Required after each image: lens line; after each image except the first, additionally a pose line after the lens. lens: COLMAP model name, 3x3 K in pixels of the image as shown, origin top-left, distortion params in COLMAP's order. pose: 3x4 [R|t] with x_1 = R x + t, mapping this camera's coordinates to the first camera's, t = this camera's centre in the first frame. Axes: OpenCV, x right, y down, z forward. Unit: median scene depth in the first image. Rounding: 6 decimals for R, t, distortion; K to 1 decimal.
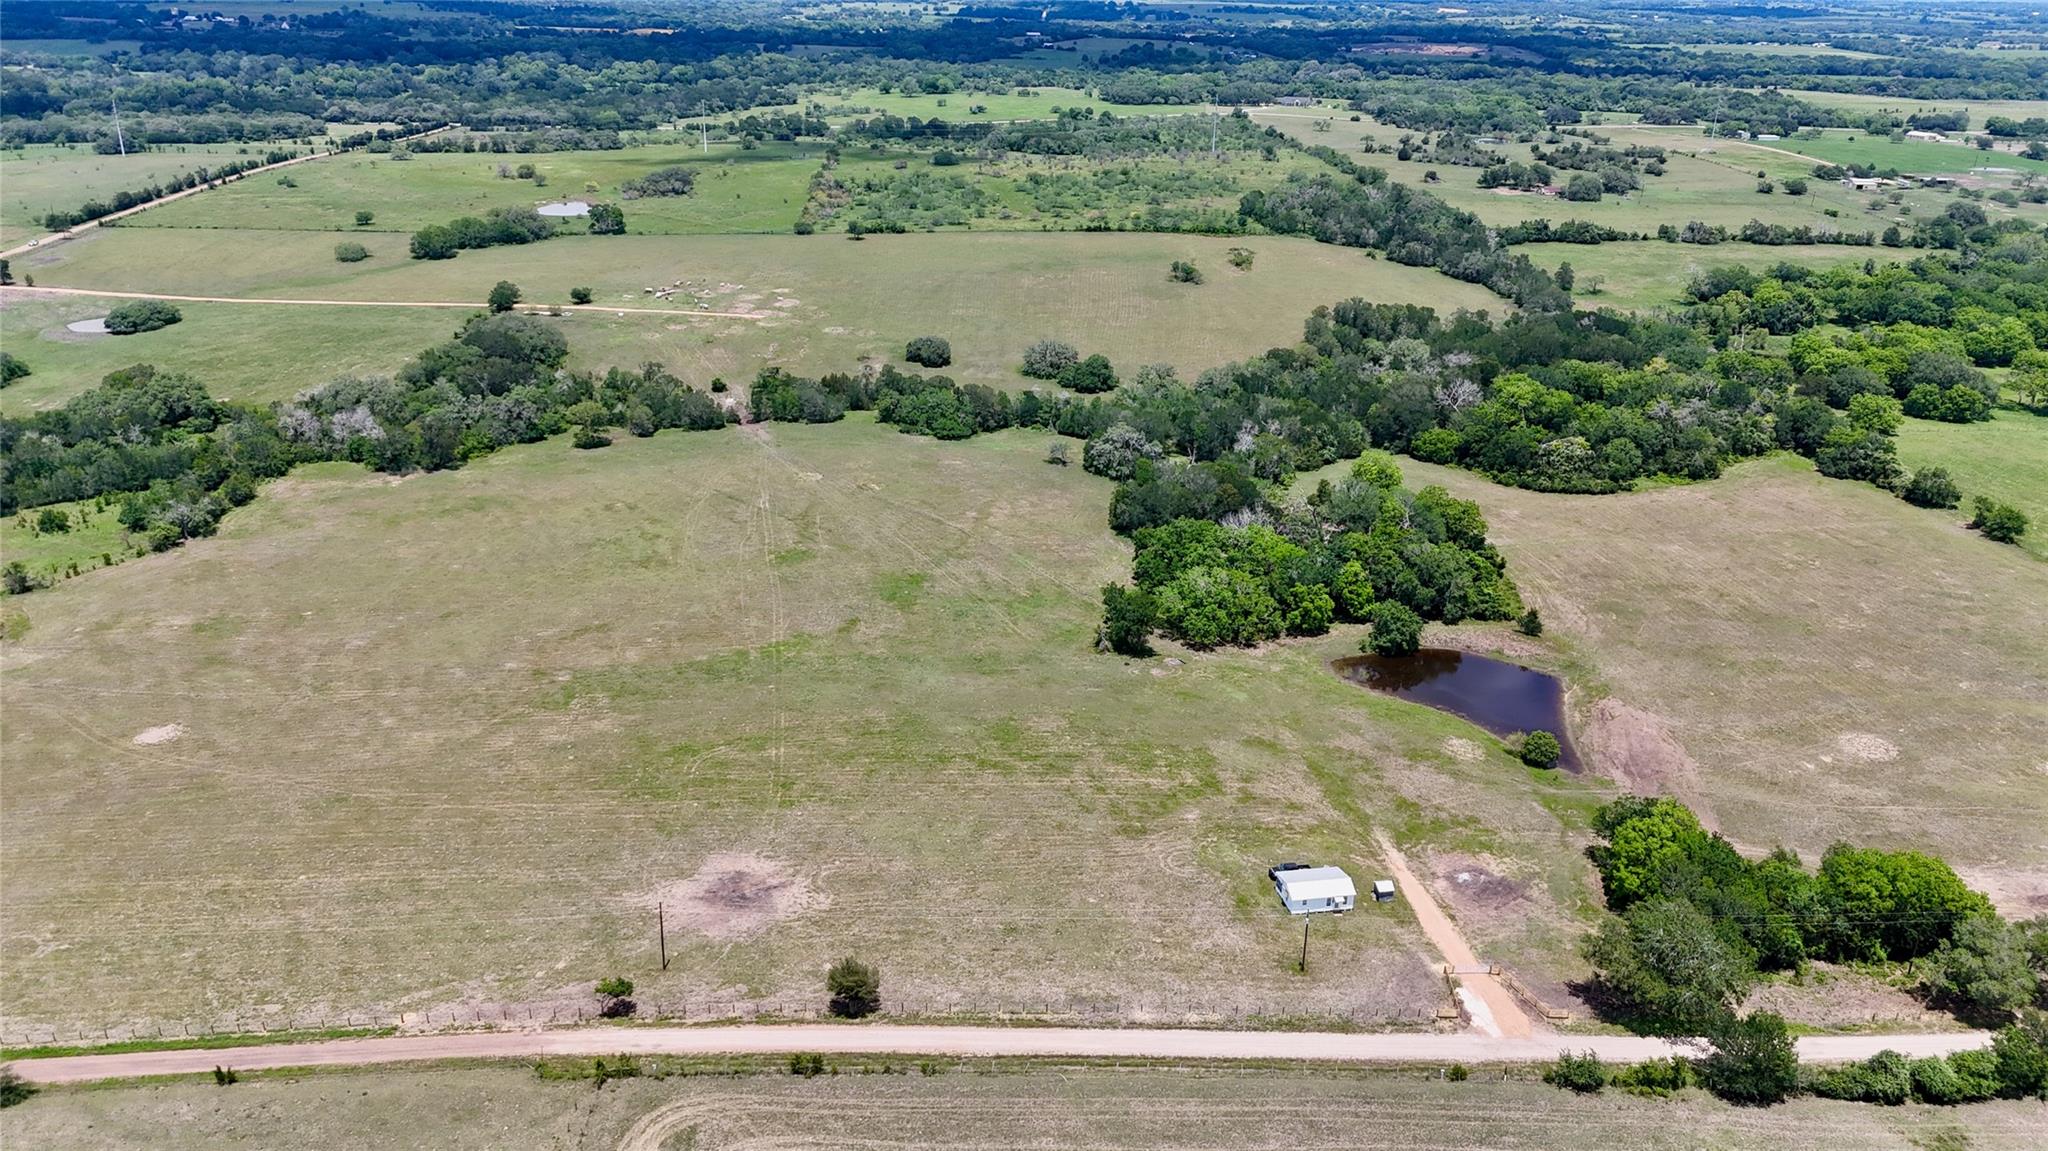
lens RADIAL K [[1512.7, 0, 1022.4], [0, 1512.7, 575.0], [0, 0, 1]] dist [0.059461, -0.046429]
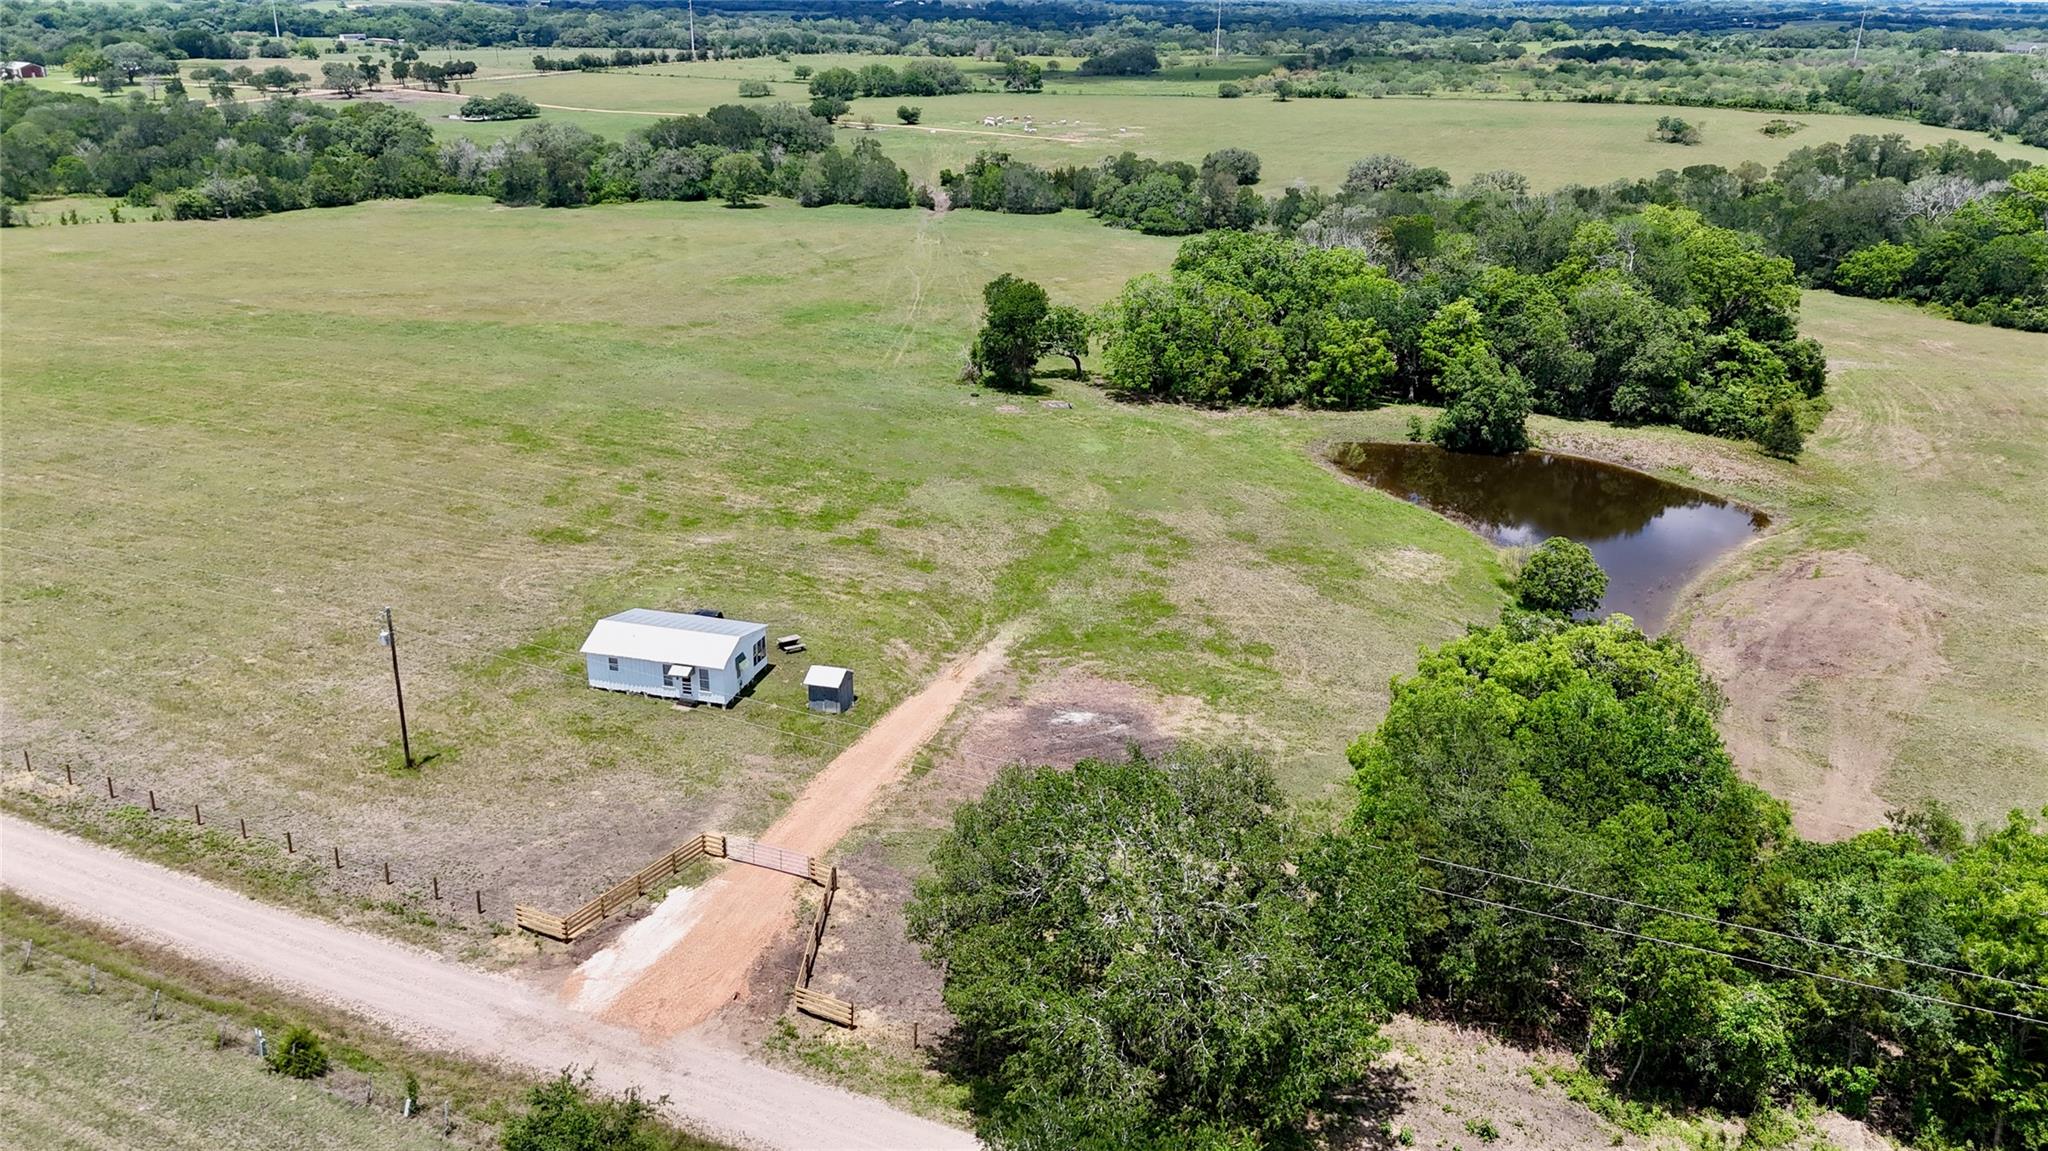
lens RADIAL K [[1512.7, 0, 1019.2], [0, 1512.7, 568.1], [0, 0, 1]] dist [0.059461, -0.046429]
pose [[0.903794, 0.150214, -0.400739, 0.314544], [-0.159317, 0.987169, 0.010724, 0.110569], [0.397208, 0.054152, 0.916129, 0.430397]]
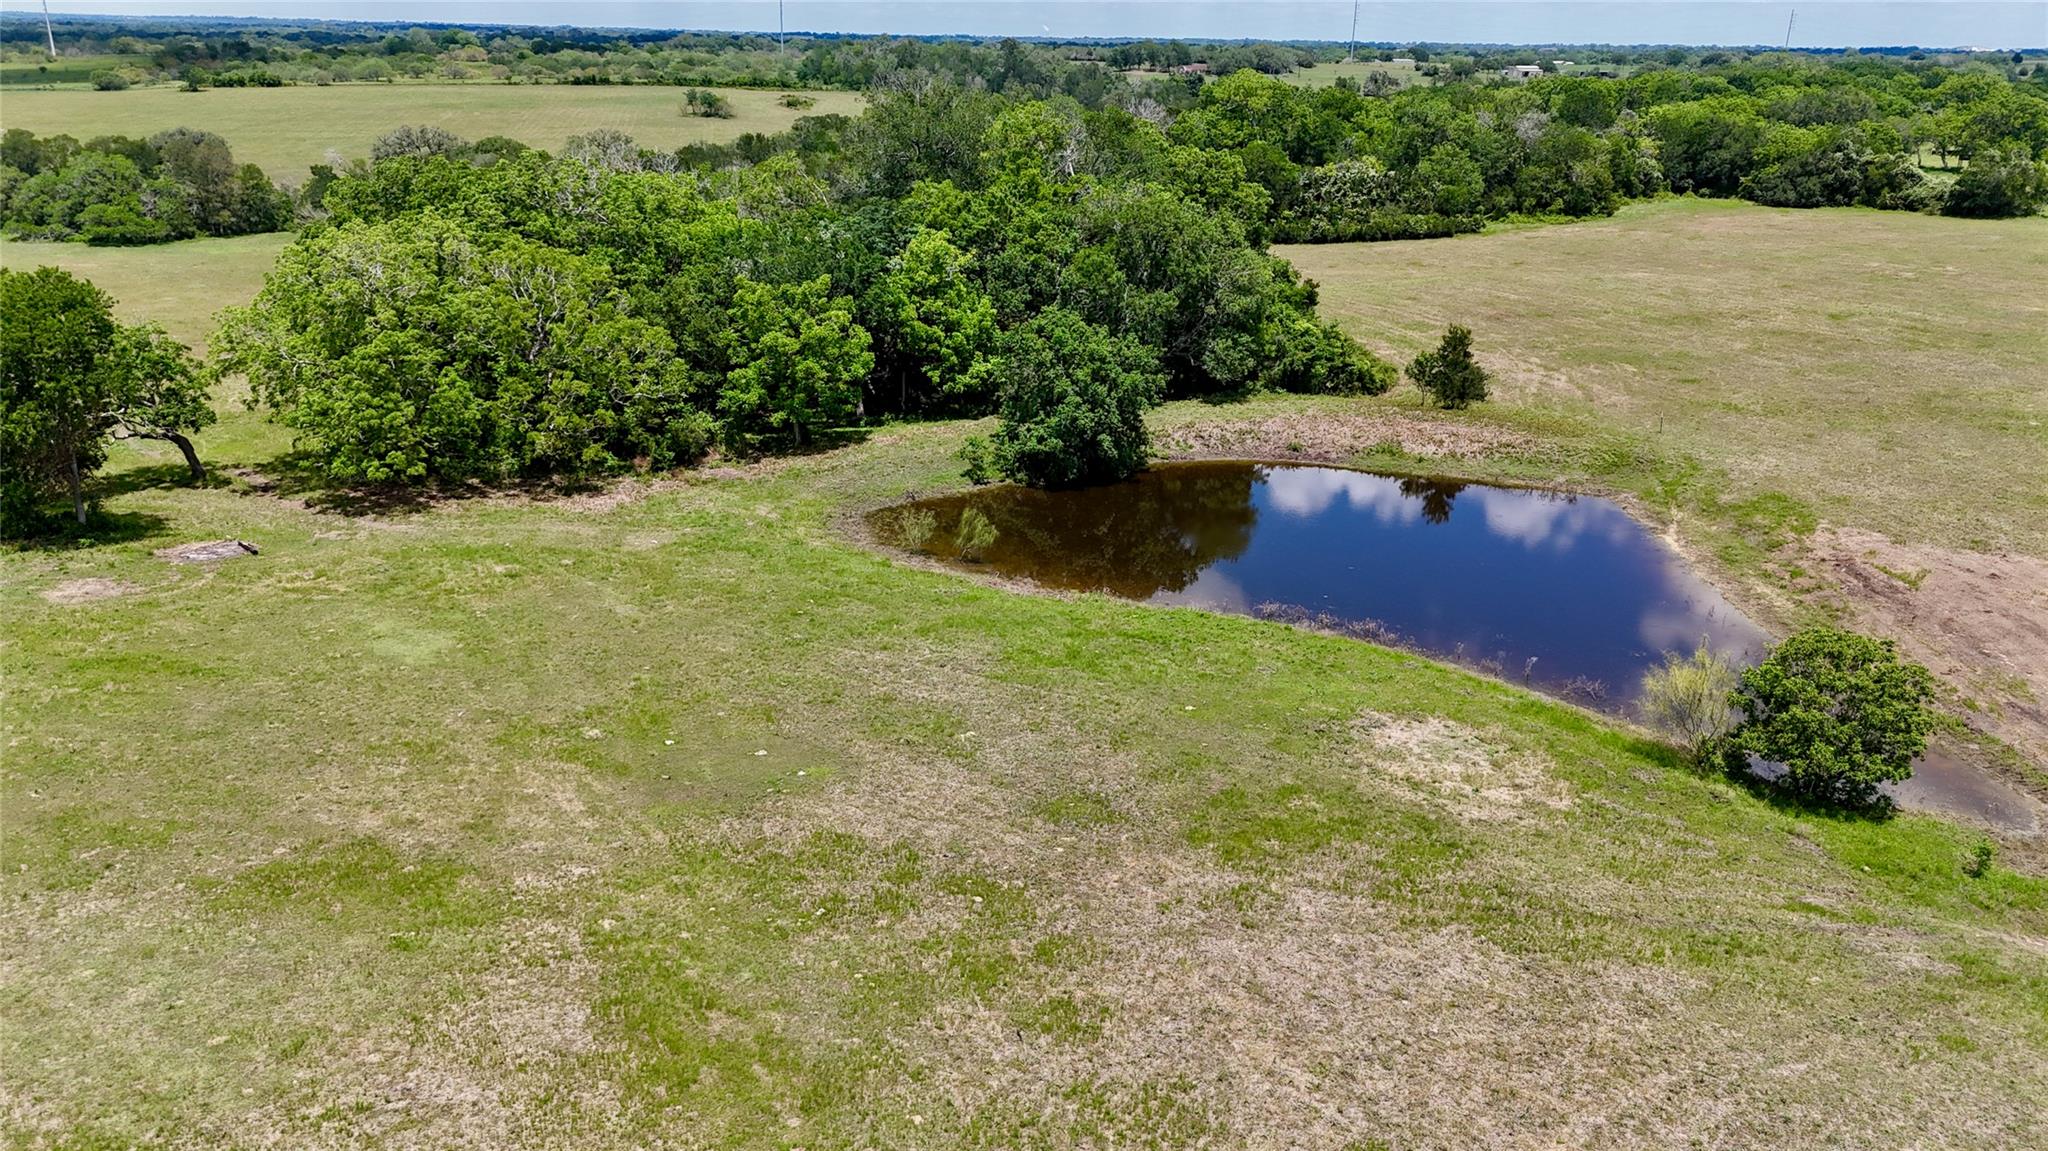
lens RADIAL K [[1512.7, 0, 1031.2], [0, 1512.7, 572.8], [0, 0, 1]] dist [0.059461, -0.046429]
pose [[0.970500, -0.084662, 0.225749, 0.162733], [0.093162, 0.995278, -0.027249, 0.075690], [-0.222376, 0.047476, 0.973804, 0.691649]]
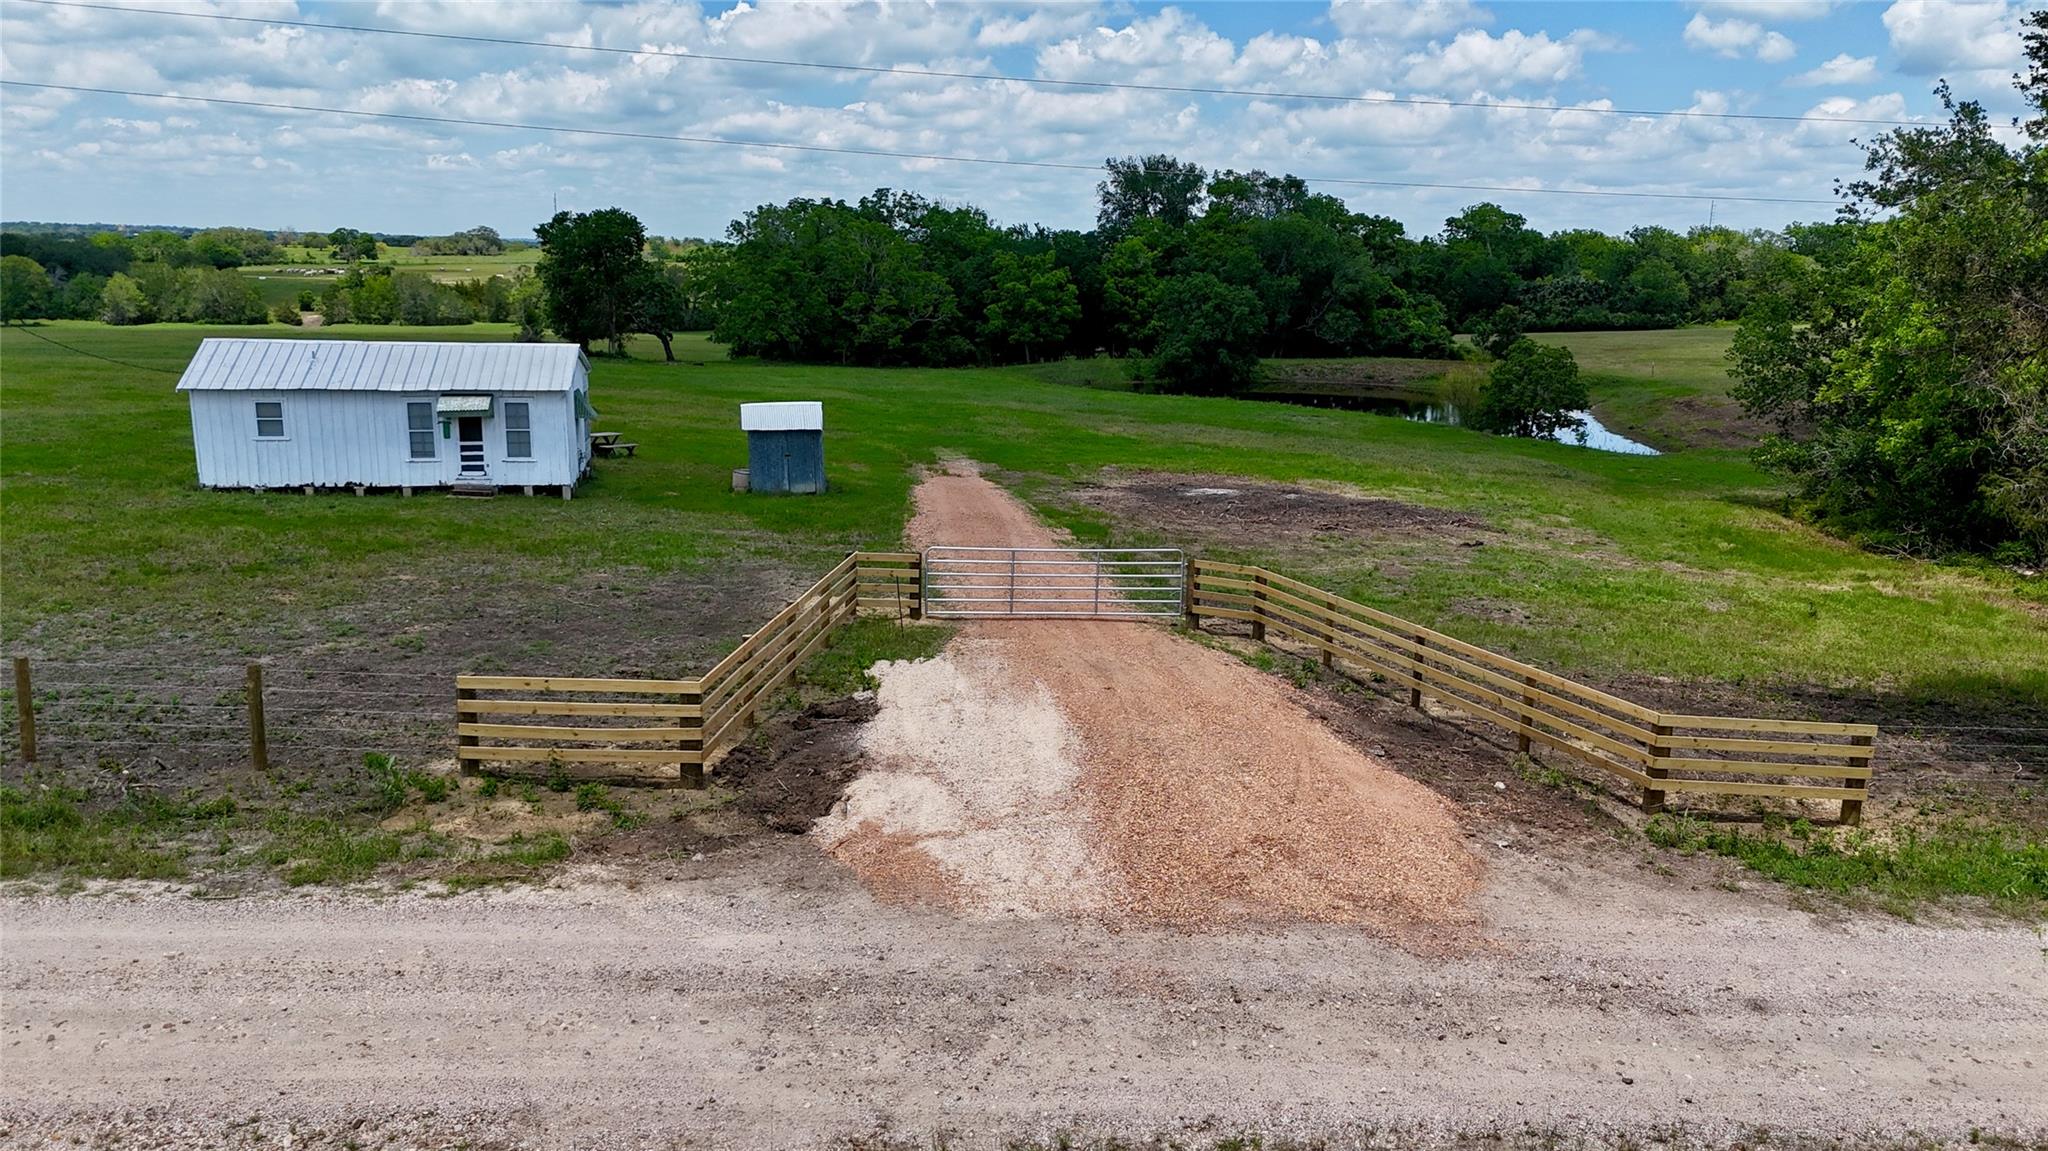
lens RADIAL K [[1512.7, 0, 1029.6], [0, 1512.7, 586.7], [0, 0, 1]] dist [0.059461, -0.046429]
pose [[0.999981, -0.004238, 0.004380, 0.186214], [0.004896, 0.986599, -0.163090, 0.179380], [-0.003630, 0.163109, 0.986601, 0.553505]]
